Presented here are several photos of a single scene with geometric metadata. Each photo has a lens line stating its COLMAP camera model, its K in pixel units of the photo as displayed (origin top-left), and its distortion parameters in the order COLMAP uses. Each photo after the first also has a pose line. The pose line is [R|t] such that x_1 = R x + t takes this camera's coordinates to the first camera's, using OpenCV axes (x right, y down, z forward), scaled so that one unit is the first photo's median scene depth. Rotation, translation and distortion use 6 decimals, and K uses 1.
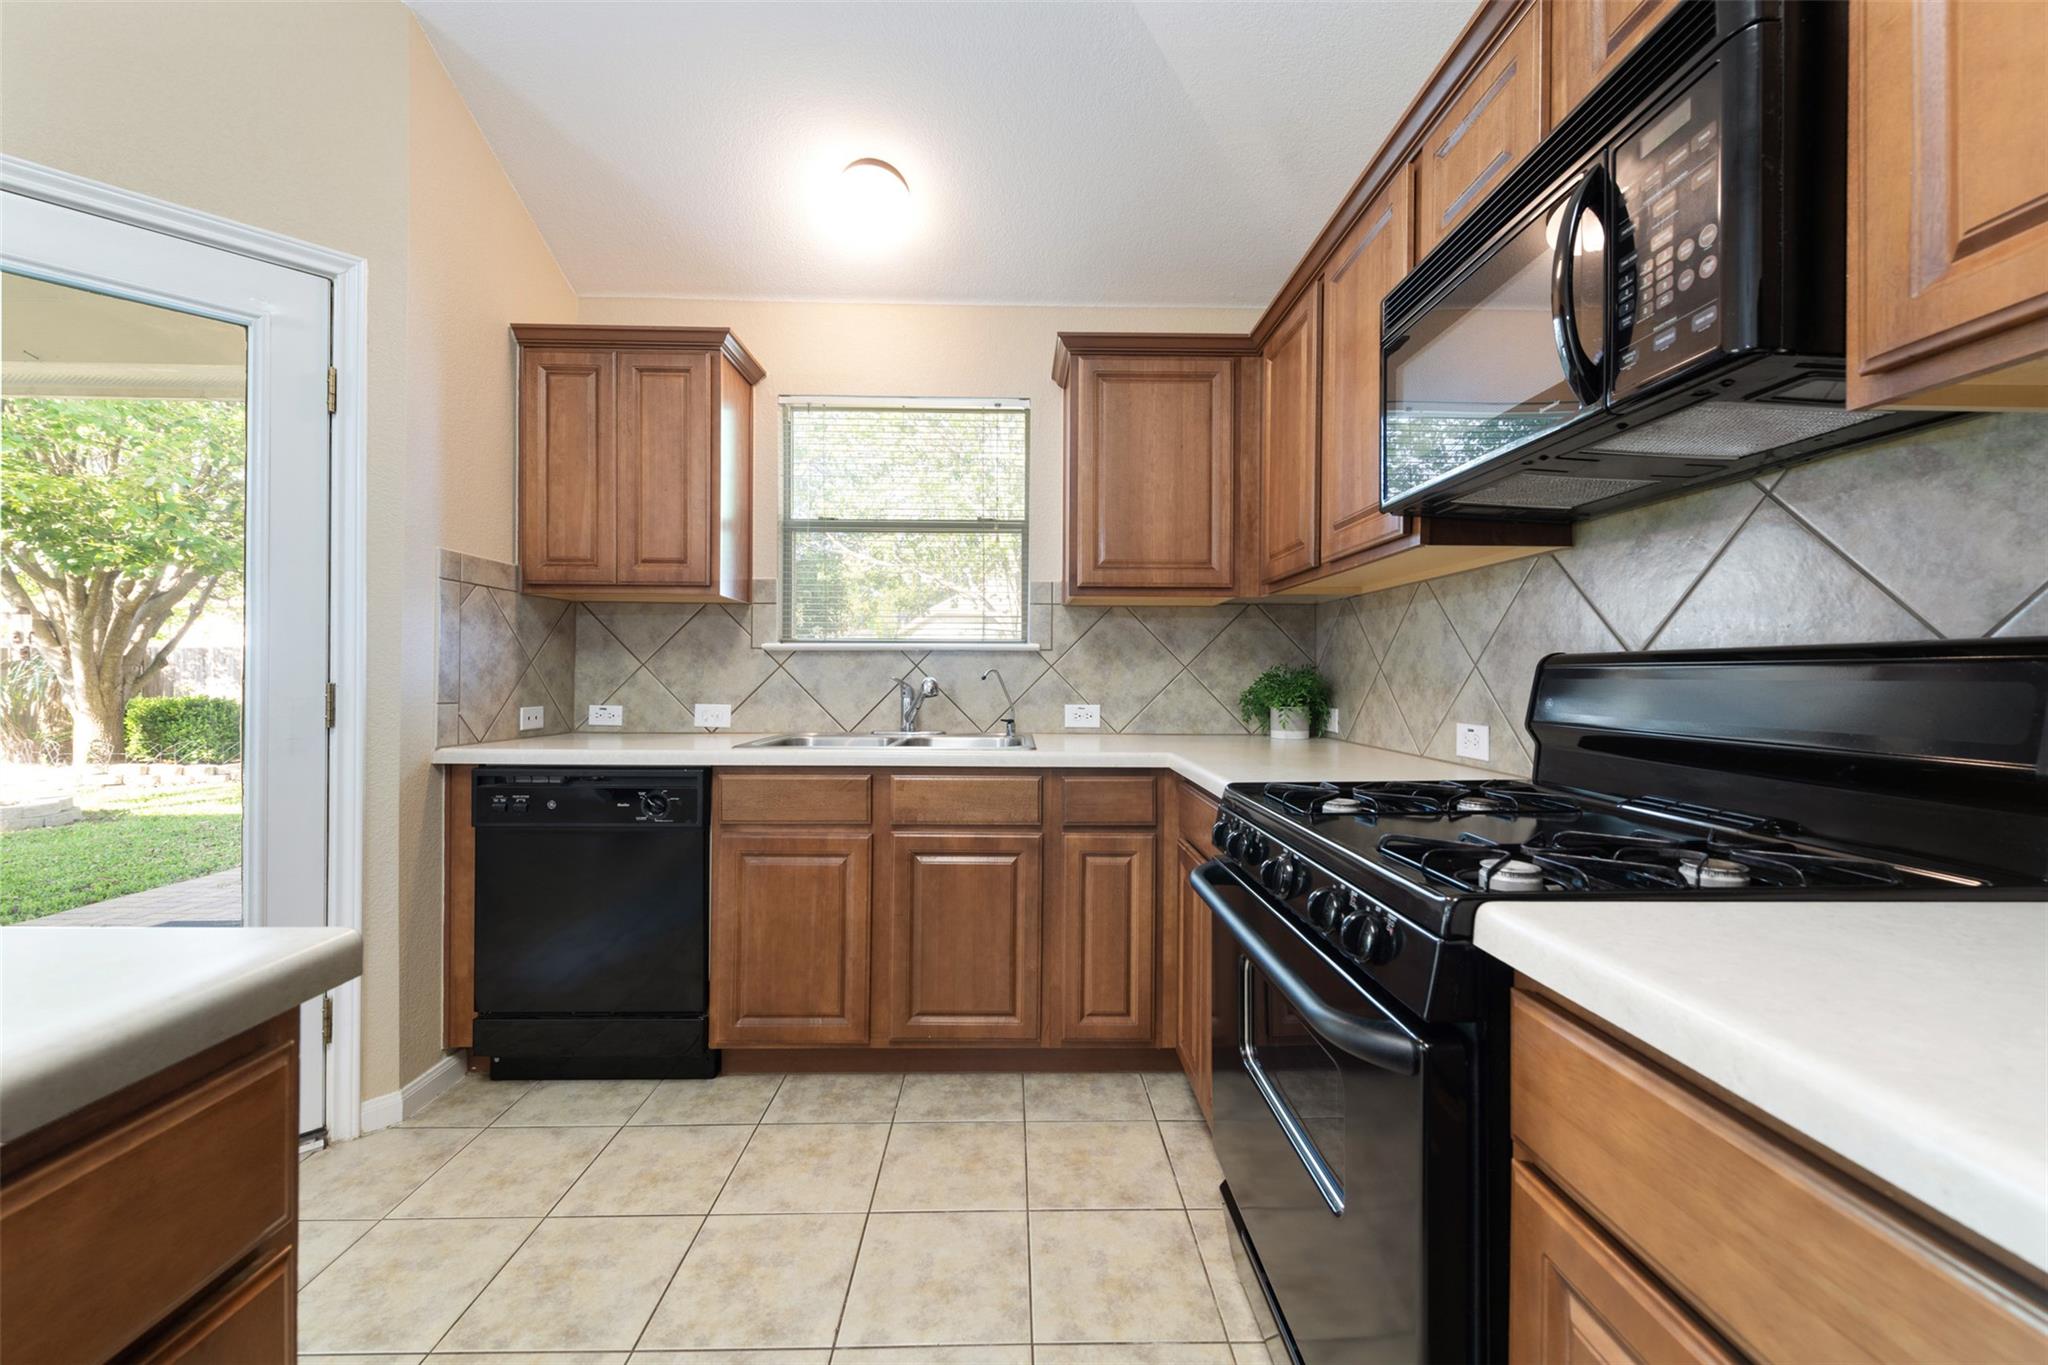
lens RADIAL K [[798.5, 0, 1024.9], [0, 798.5, 673.5], [0, 0, 1]] dist [0.009442, -0.001439]
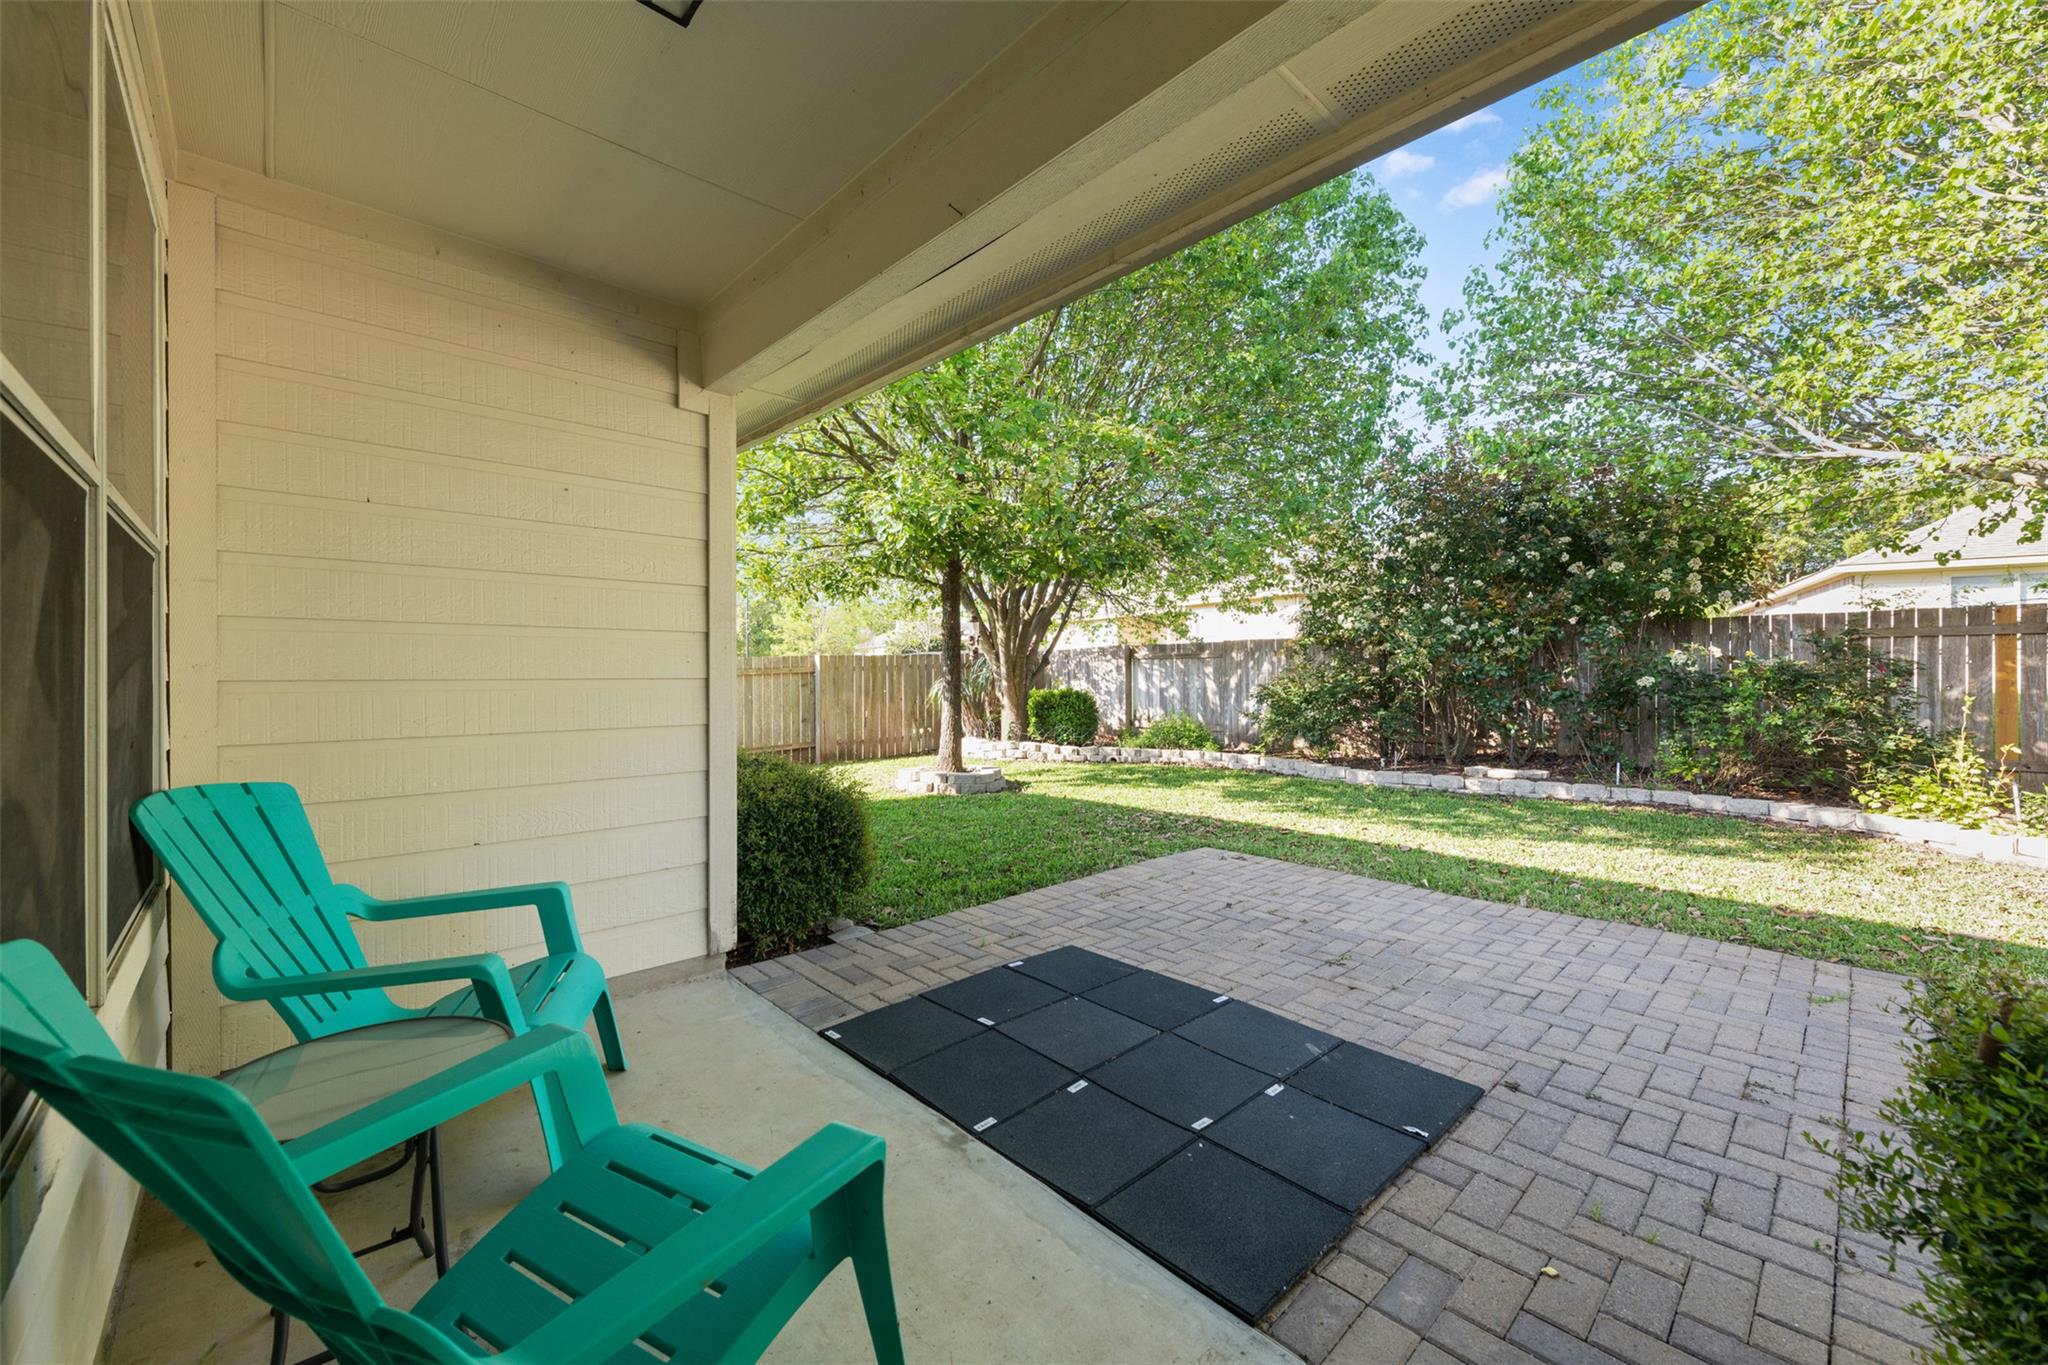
lens RADIAL K [[798.5, 0, 1029.7], [0, 798.5, 678.5], [0, 0, 1]] dist [0.009442, -0.001439]
pose [[0.672383, -0.000498, -0.740203, -0.746996], [0.006121, 0.999969, 0.004888, 0.023148], [0.740178, -0.007817, 0.672365, 0.645606]]
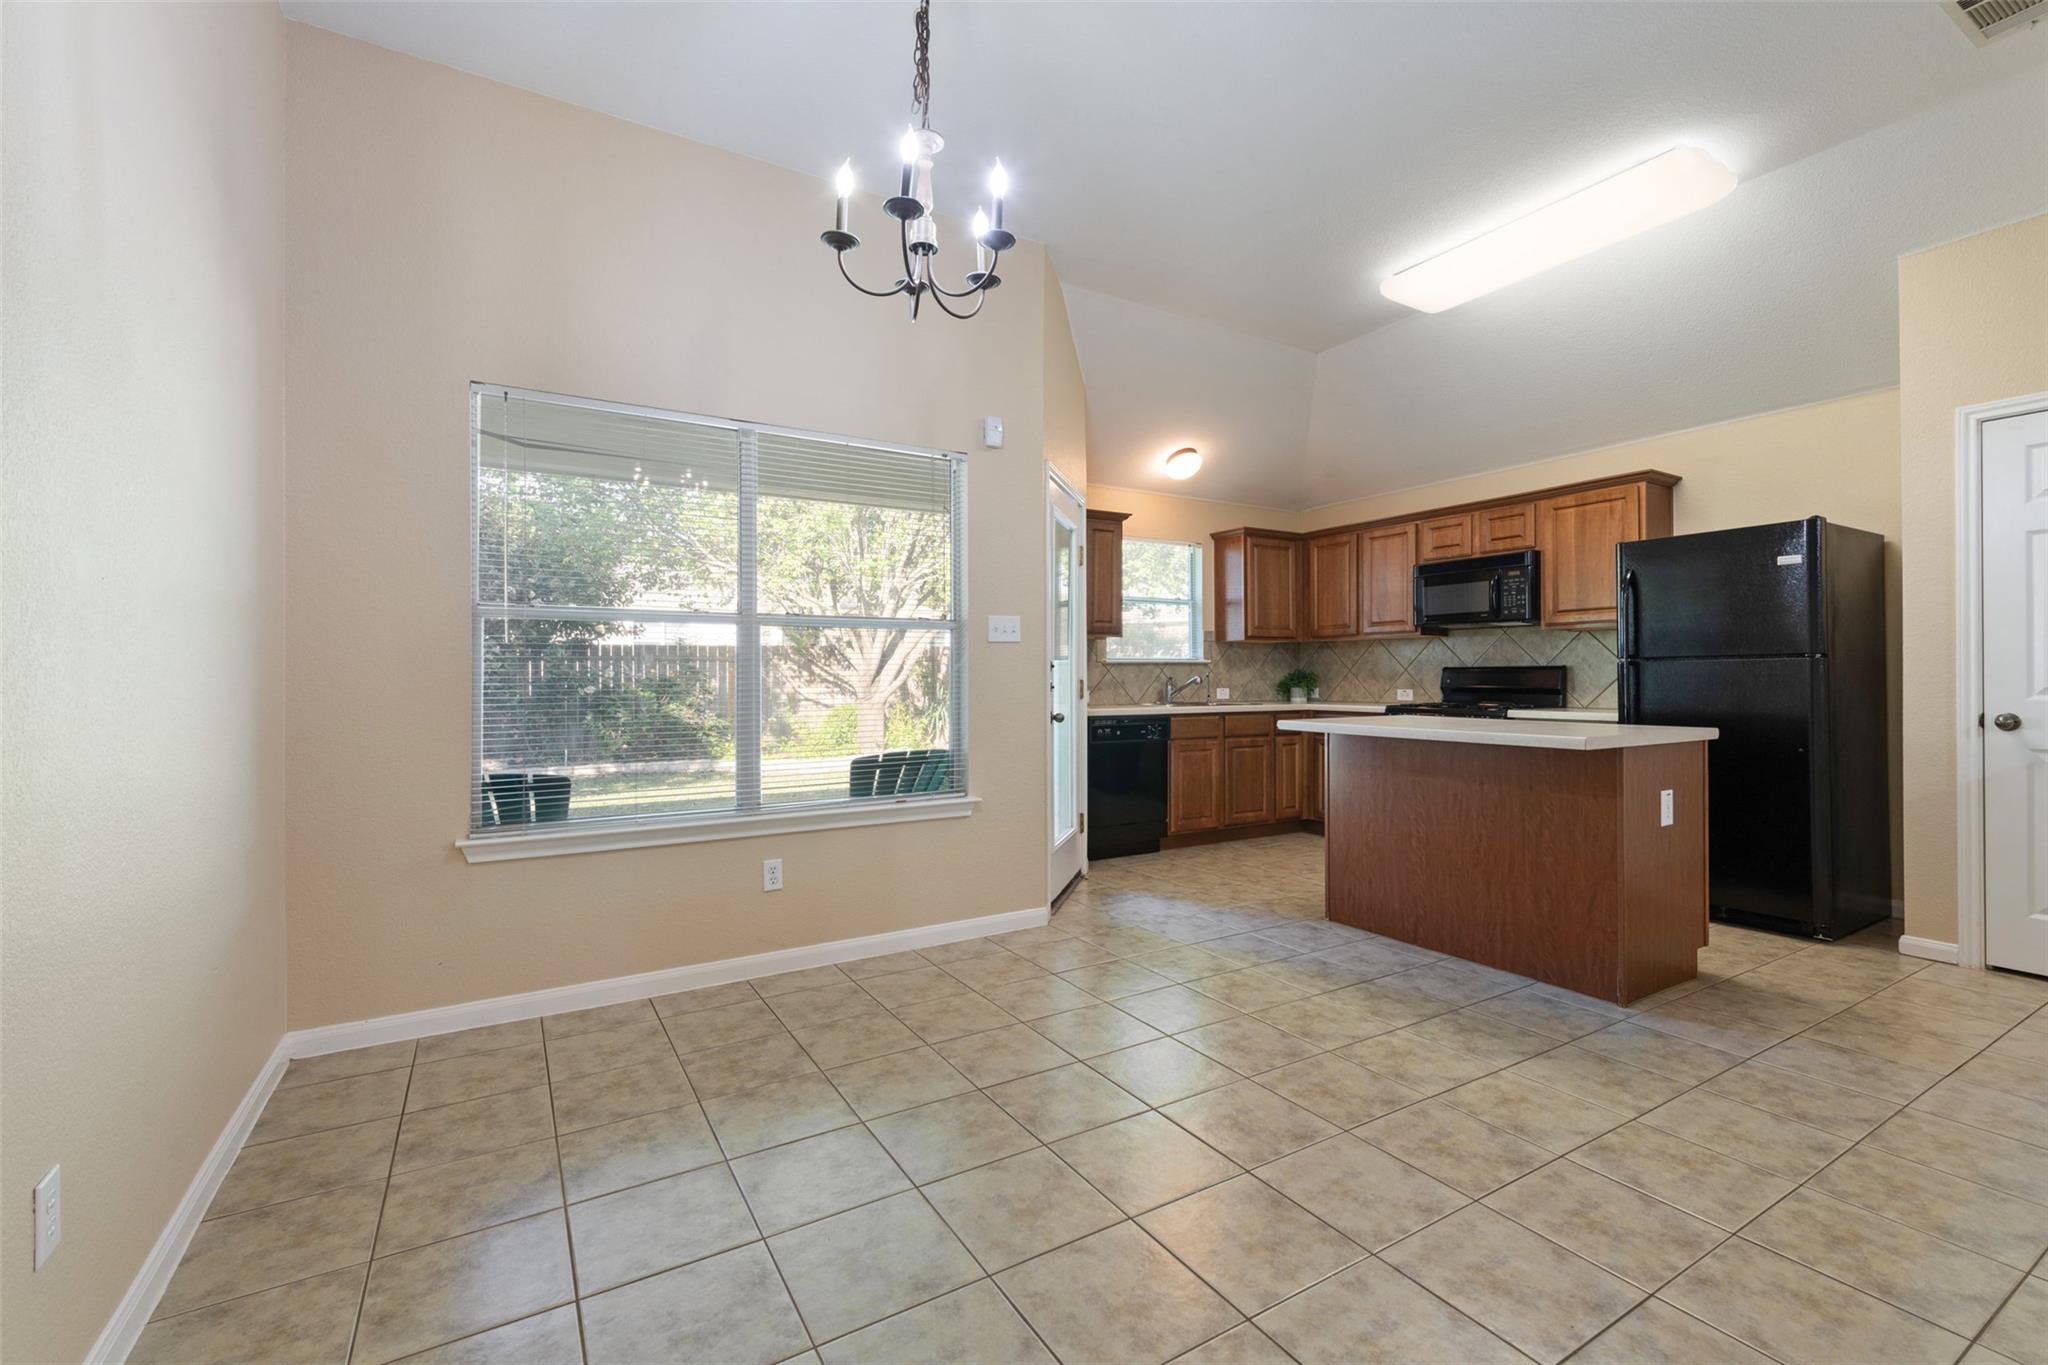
lens RADIAL K [[888.8, 0, 1014.9], [0, 888.8, 672.3], [0, 0, 1]] dist [0.008577, -0.003033]
pose [[0.870408, -0.005558, 0.492299, -1.796109], [0.006949, 0.999975, -0.000997, -0.006331], [-0.492282, 0.004289, 0.870425, -0.907201]]
